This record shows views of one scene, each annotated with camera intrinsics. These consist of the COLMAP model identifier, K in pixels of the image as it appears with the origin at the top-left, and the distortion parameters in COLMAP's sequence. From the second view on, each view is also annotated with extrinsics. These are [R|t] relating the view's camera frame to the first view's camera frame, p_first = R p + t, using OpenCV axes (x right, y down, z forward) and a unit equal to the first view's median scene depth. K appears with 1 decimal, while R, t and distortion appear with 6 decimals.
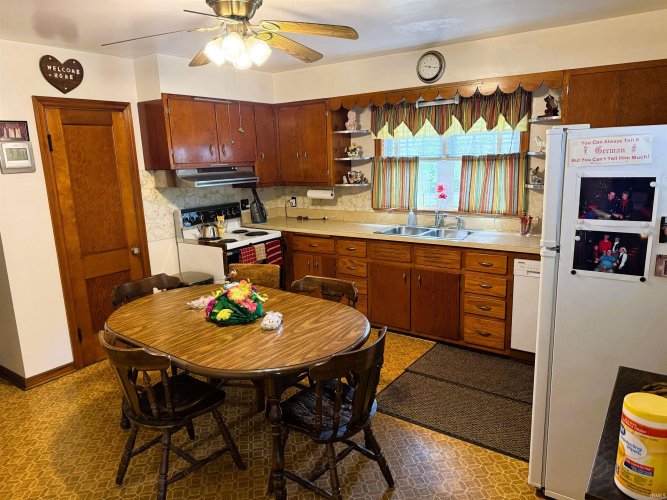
lens RADIAL K [[465.8, 0, 334.0], [0, 465.8, 253.4], [0, 0, 1]] dist [0.041458, -0.047061]
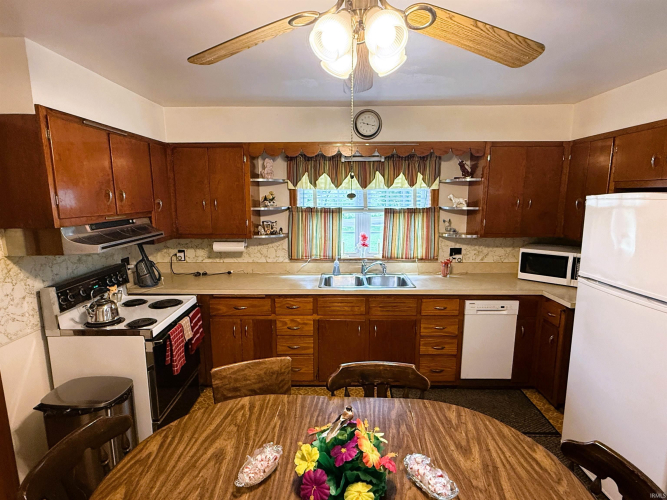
lens RADIAL K [[351.0, 0, 330.4], [0, 351.0, 250.1], [0, 0, 1]] dist [-0.006426, 0.000447]
pose [[0.820410, -0.061506, 0.568458, -0.286813], [0.094755, 0.995076, -0.029087, -0.093660], [-0.563870, 0.077727, 0.822198, 0.381471]]
